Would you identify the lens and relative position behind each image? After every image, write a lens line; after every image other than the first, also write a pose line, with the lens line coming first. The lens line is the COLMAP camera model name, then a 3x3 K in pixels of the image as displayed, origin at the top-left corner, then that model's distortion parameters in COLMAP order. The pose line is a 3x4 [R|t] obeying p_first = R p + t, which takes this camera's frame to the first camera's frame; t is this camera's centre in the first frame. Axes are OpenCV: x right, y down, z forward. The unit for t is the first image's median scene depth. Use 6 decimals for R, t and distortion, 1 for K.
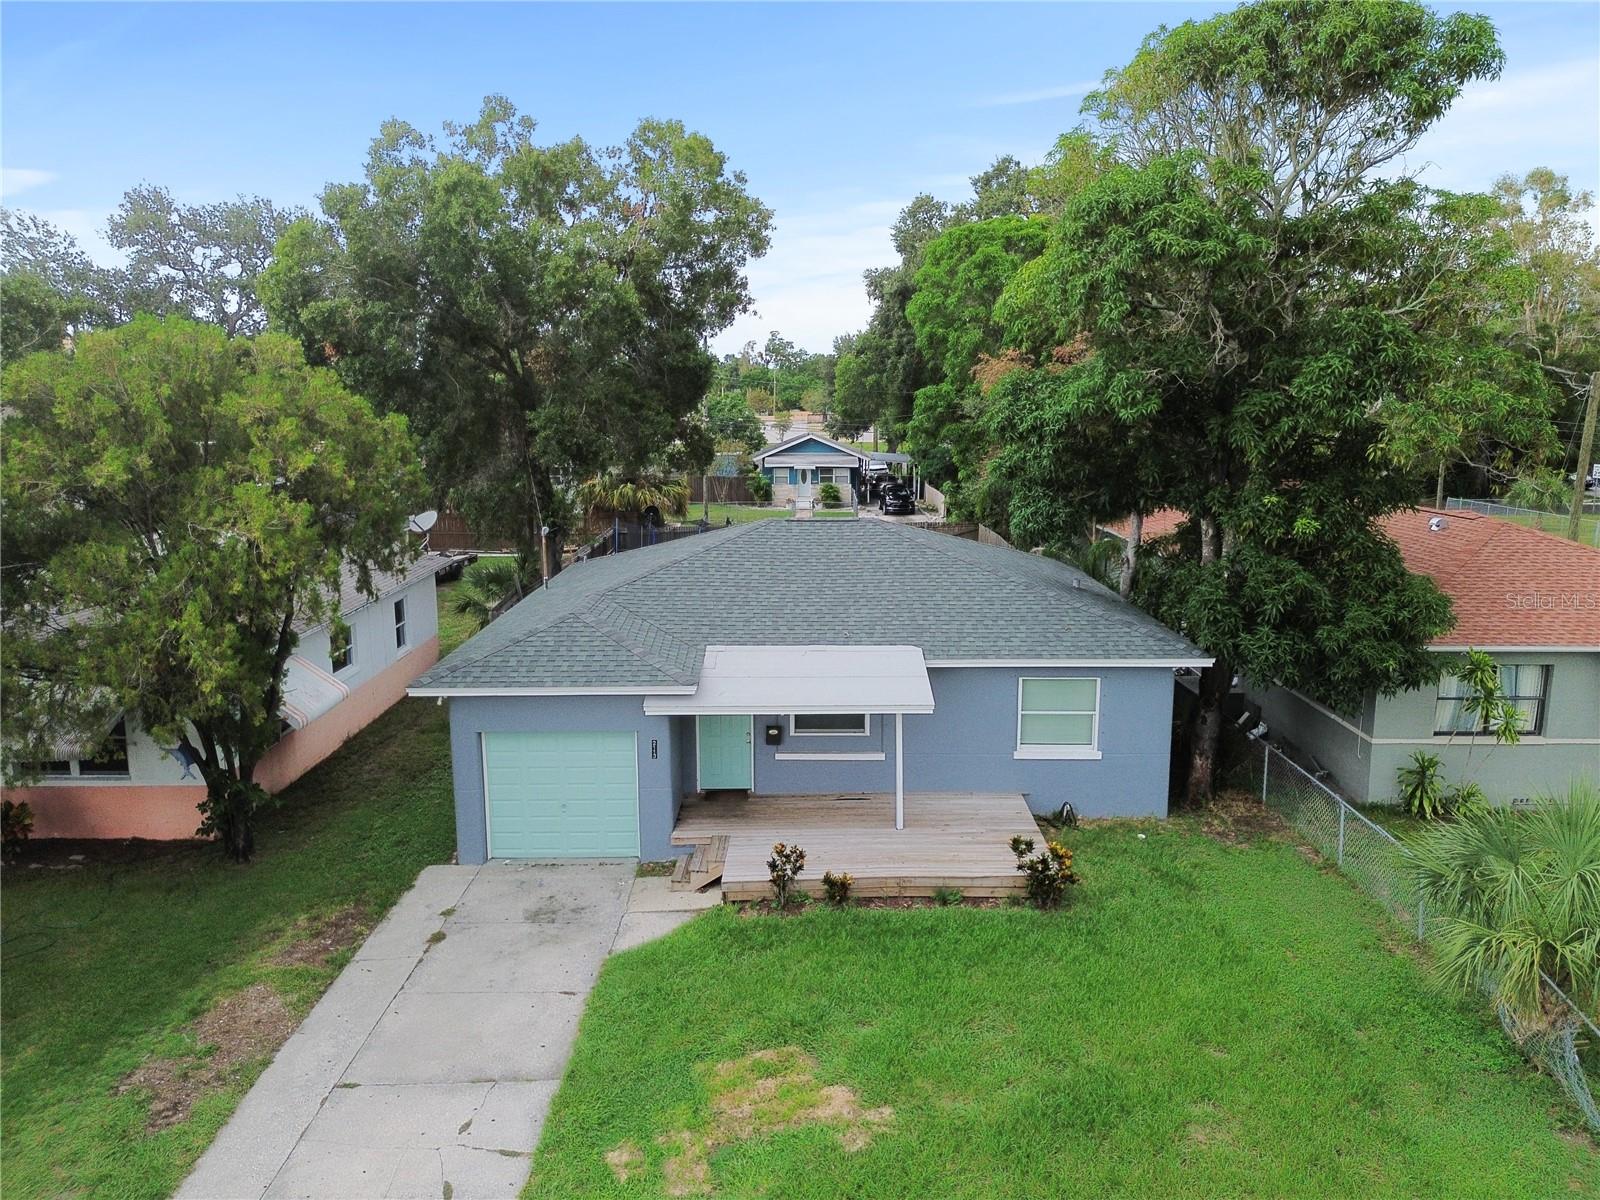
lens RADIAL K [[1143.5, 0, 800.0], [0, 1143.5, 600.0], [0, 0, 1]] dist [0.058844, -0.074291]
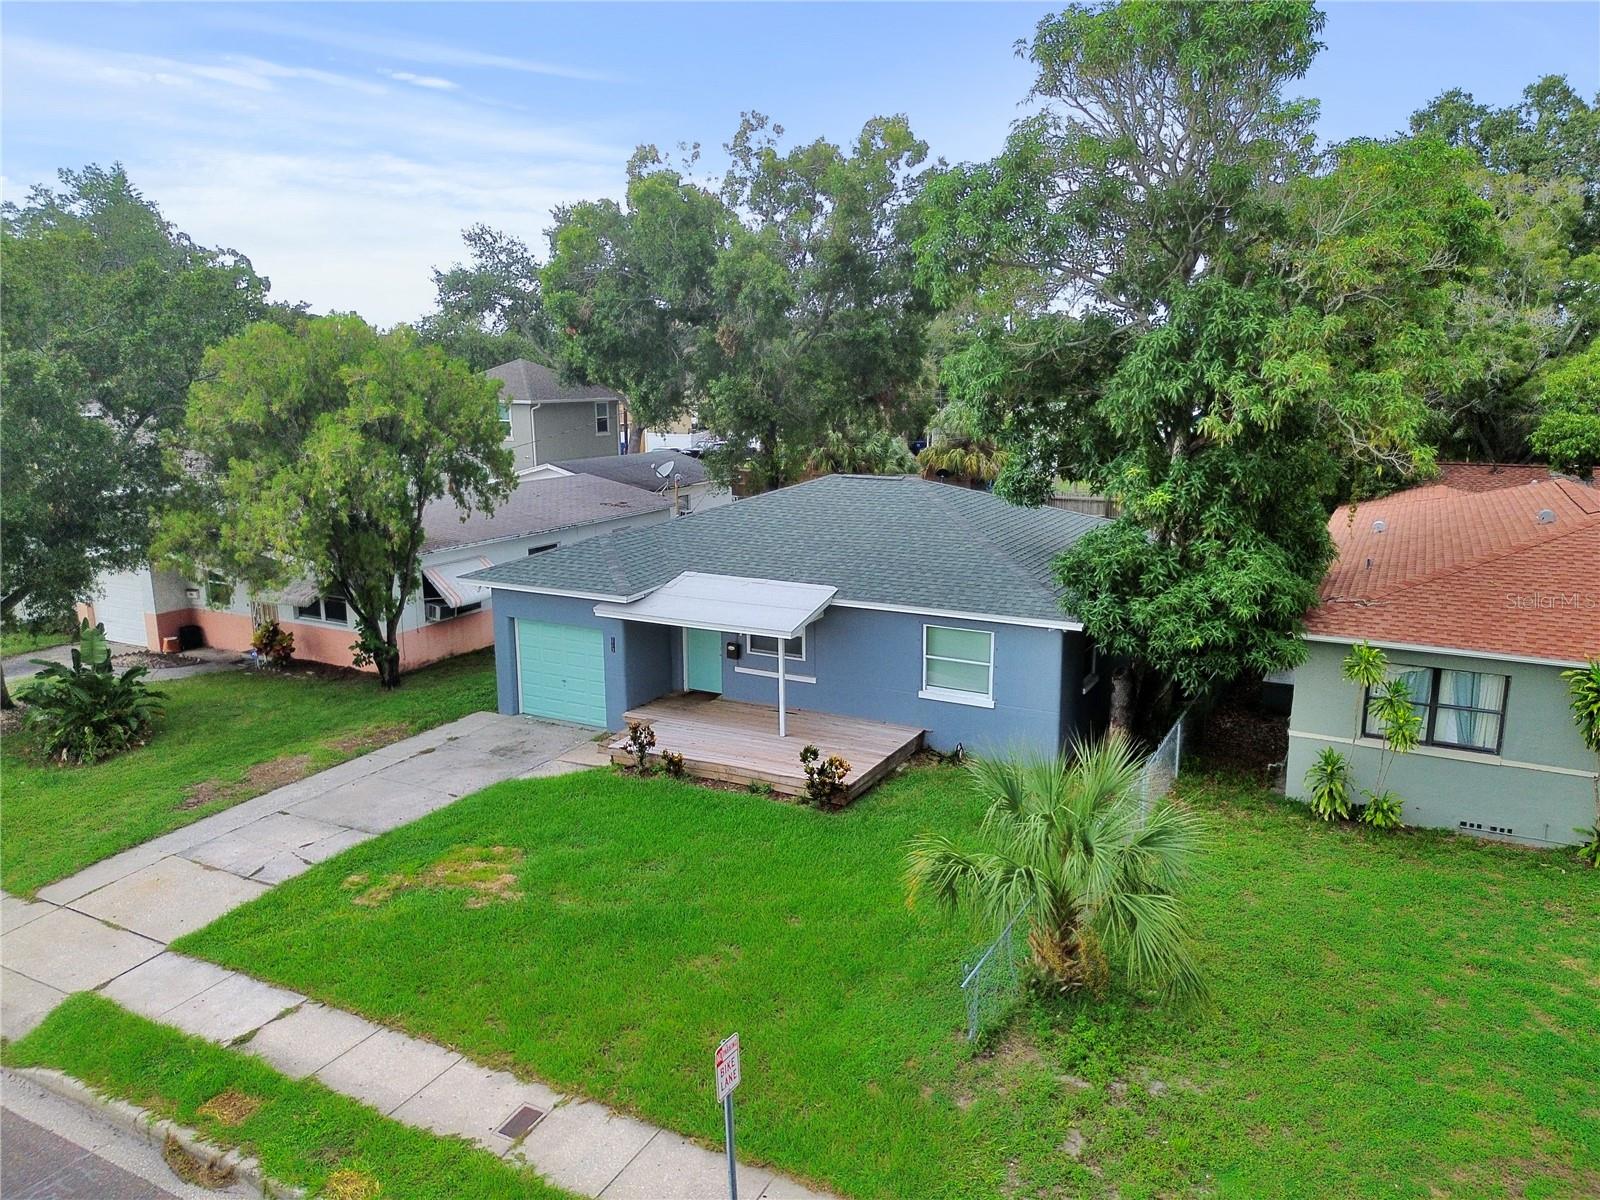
lens RADIAL K [[1137.2, 0, 800.1], [0, 1137.2, 601.8], [0, 0, 1]] dist [0.061546, -0.067925]
pose [[0.880772, 0.097420, -0.463412, 0.660459], [-0.083869, 0.995231, 0.049817, 0.001506], [0.466055, -0.005011, 0.884741, -0.030555]]
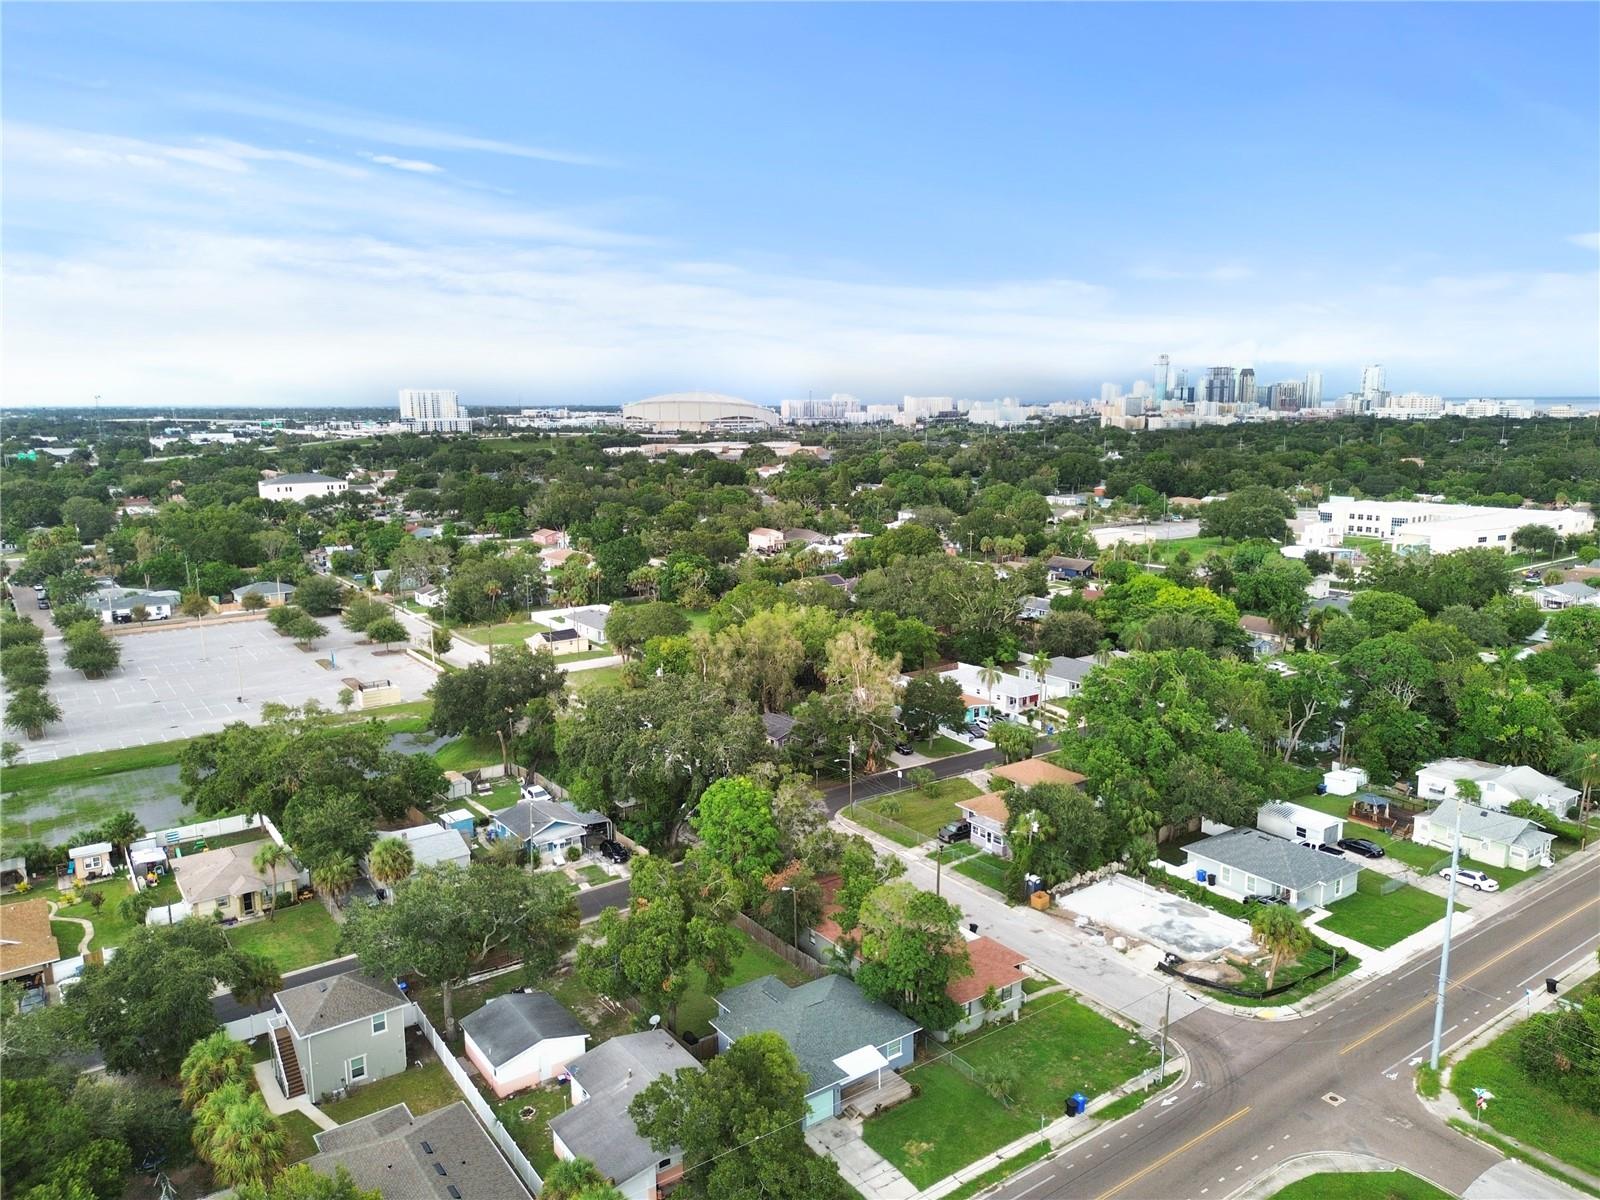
lens RADIAL K [[1137.2, 0, 800.1], [0, 1137.2, 601.8], [0, 0, 1]] dist [0.061546, -0.067925]
pose [[0.814609, -0.109876, 0.569508, -2.737702], [0.117554, 0.992791, 0.023394, -2.003886], [-0.567973, 0.047891, 0.821653, -2.875069]]
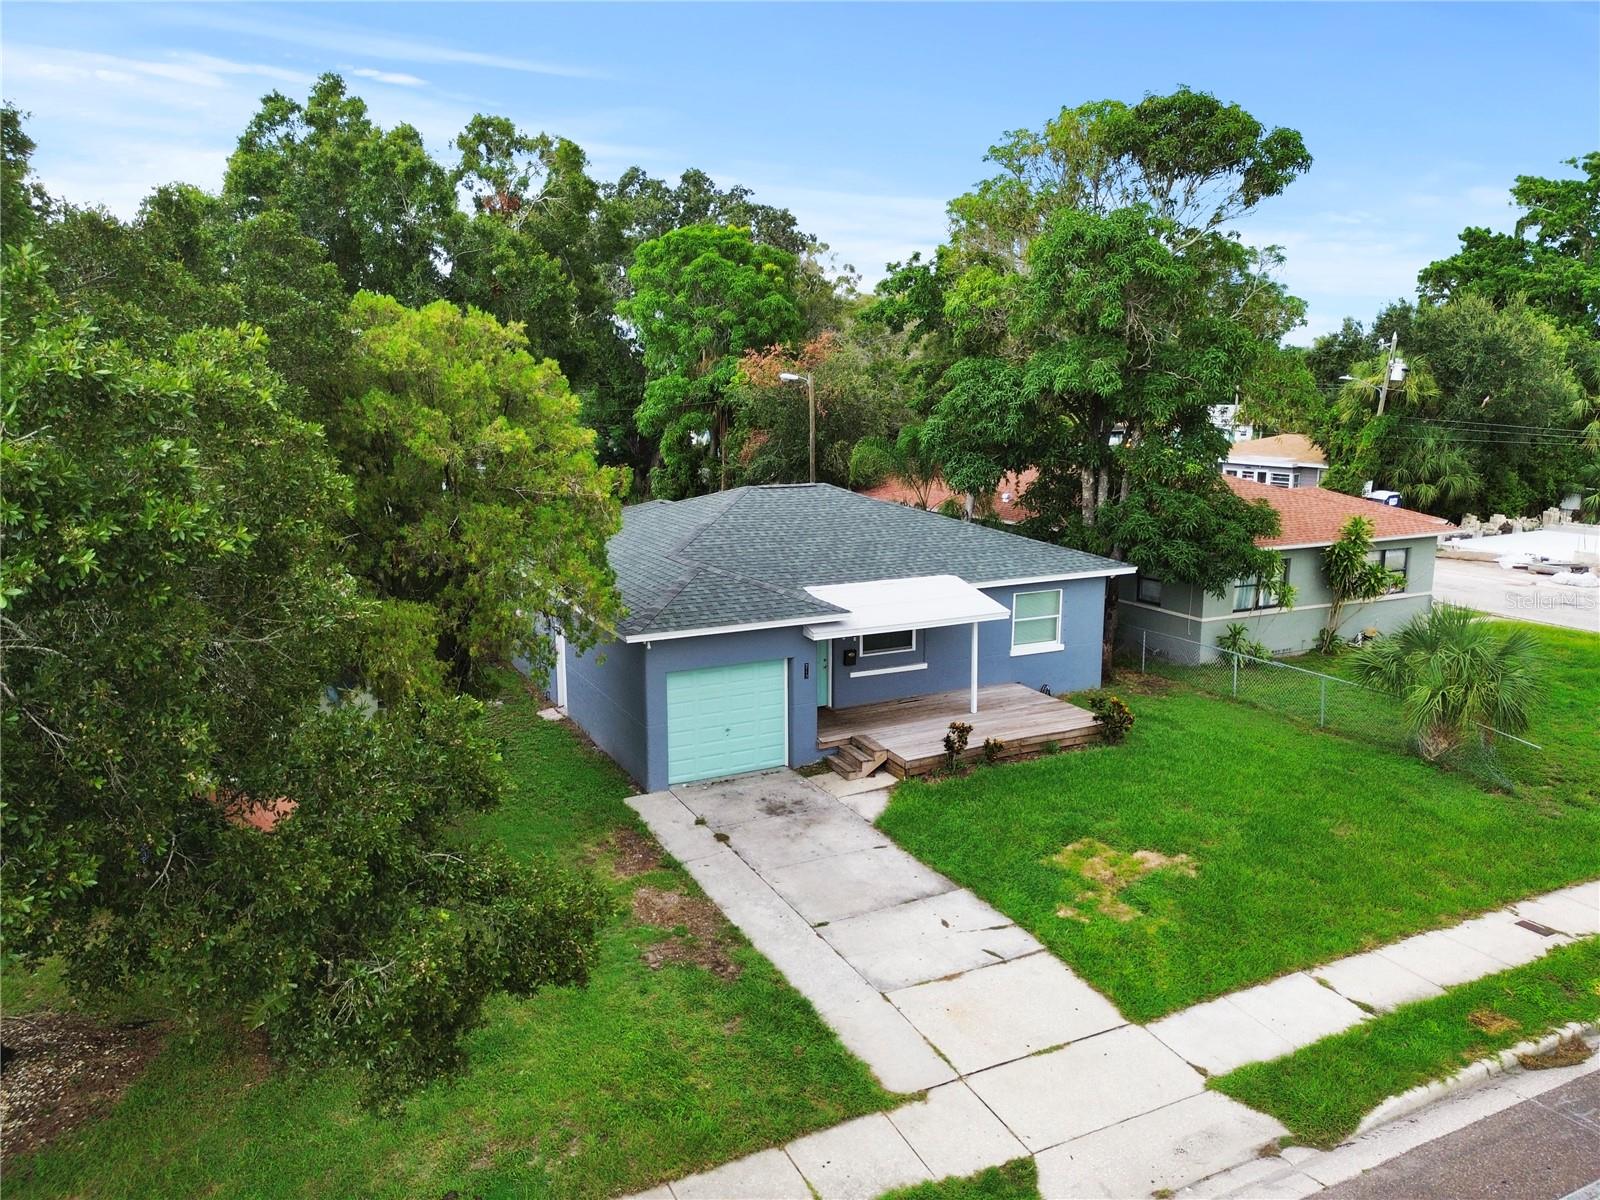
lens RADIAL K [[1137.2, 0, 800.1], [0, 1137.2, 601.8], [0, 0, 1]] dist [0.061546, -0.067925]
pose [[0.895363, -0.082420, 0.437643, -0.670277], [0.080864, 0.996477, 0.022228, 0.031596], [-0.437933, 0.015487, 0.898874, -0.075559]]
